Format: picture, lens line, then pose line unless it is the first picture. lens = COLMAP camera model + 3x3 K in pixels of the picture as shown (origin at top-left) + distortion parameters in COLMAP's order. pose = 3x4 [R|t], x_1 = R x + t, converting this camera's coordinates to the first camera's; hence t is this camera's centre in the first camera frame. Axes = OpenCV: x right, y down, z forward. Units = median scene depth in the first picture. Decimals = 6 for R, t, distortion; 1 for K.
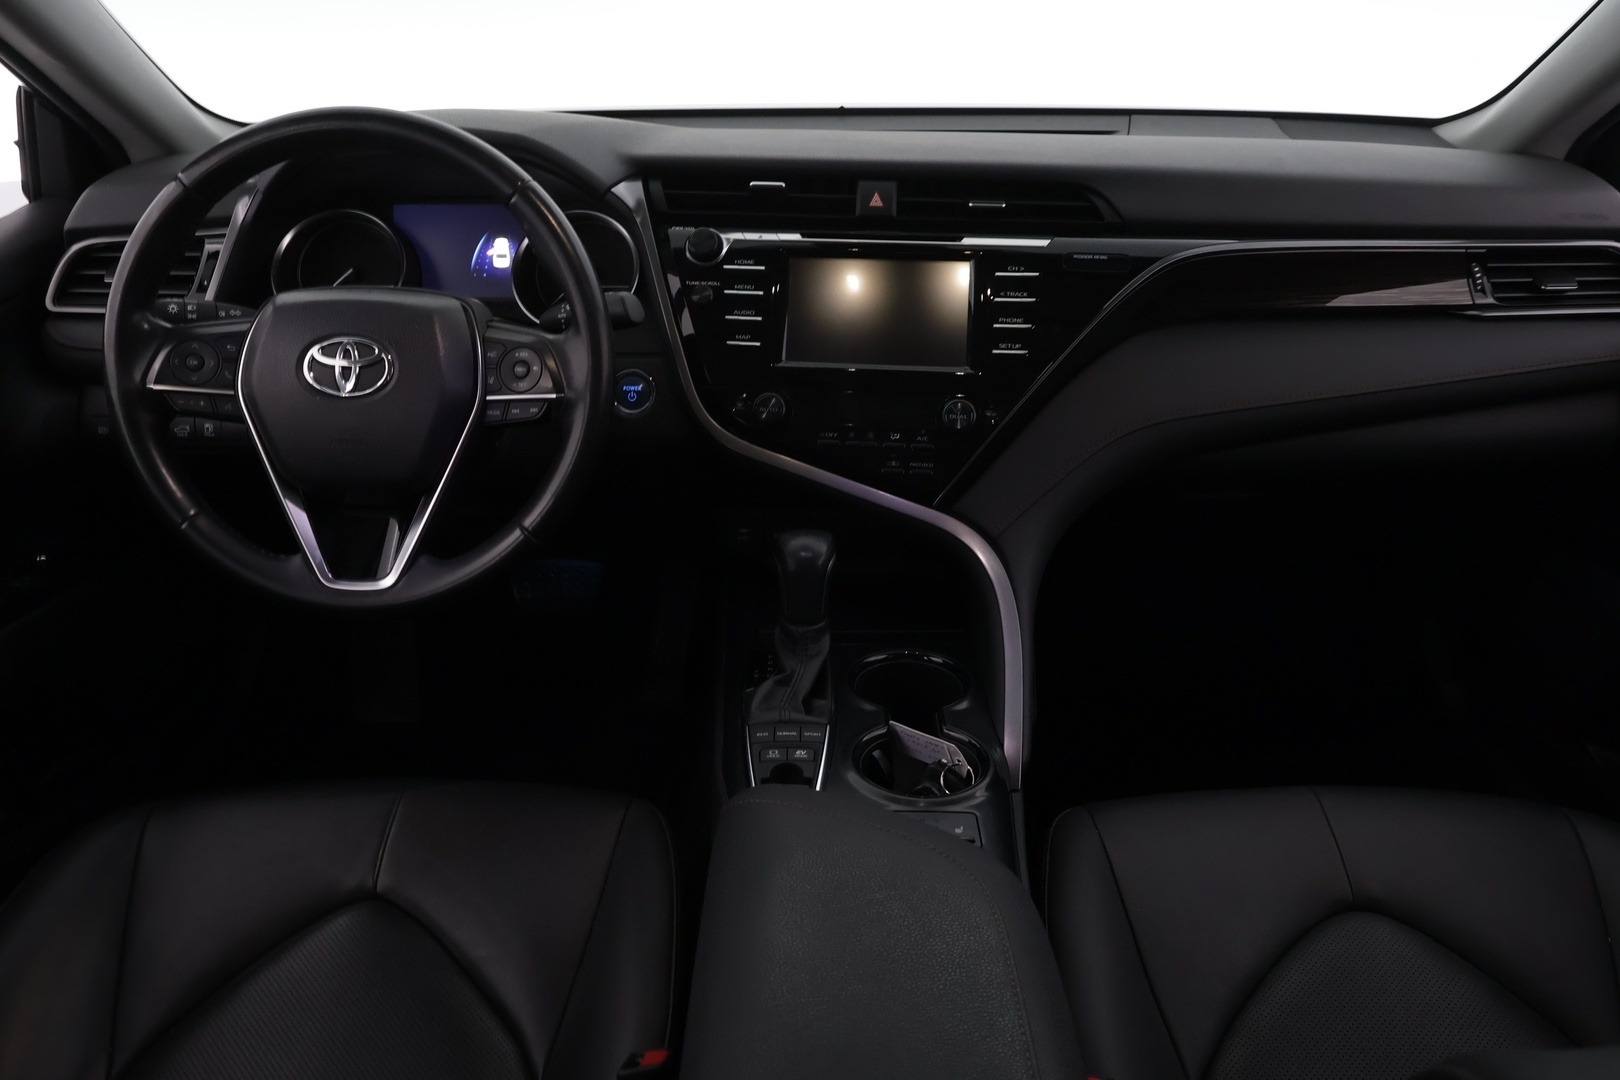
lens RADIAL K [[1199.2, 0, 791.9], [0, 1199.2, 503.3], [0, 0, 1]] dist [-0.007295, 0.009407]
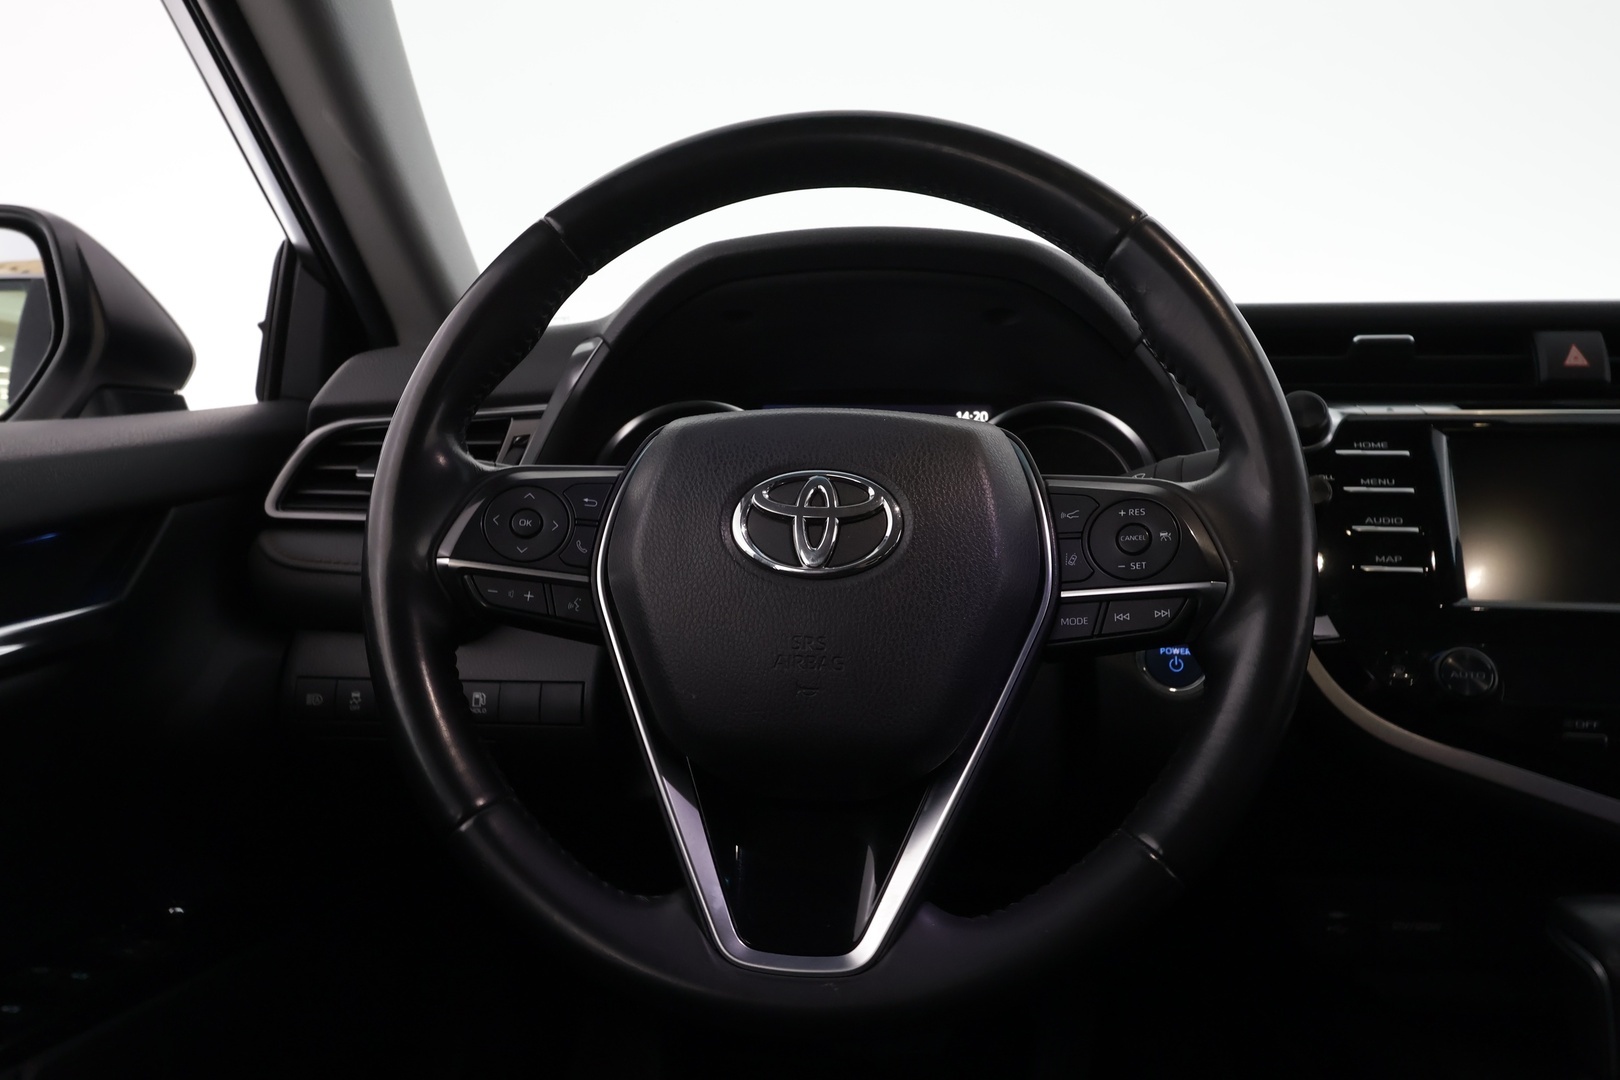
lens RADIAL K [[1199.2, 0, 820.5], [0, 1199.2, 538.6], [0, 0, 1]] dist [-0.007295, 0.009407]
pose [[0.996439, 0.011661, -0.083509, -0.271065], [-0.038336, 0.944761, -0.325511, 0.054705], [0.075100, 0.327553, 0.941843, 0.420714]]
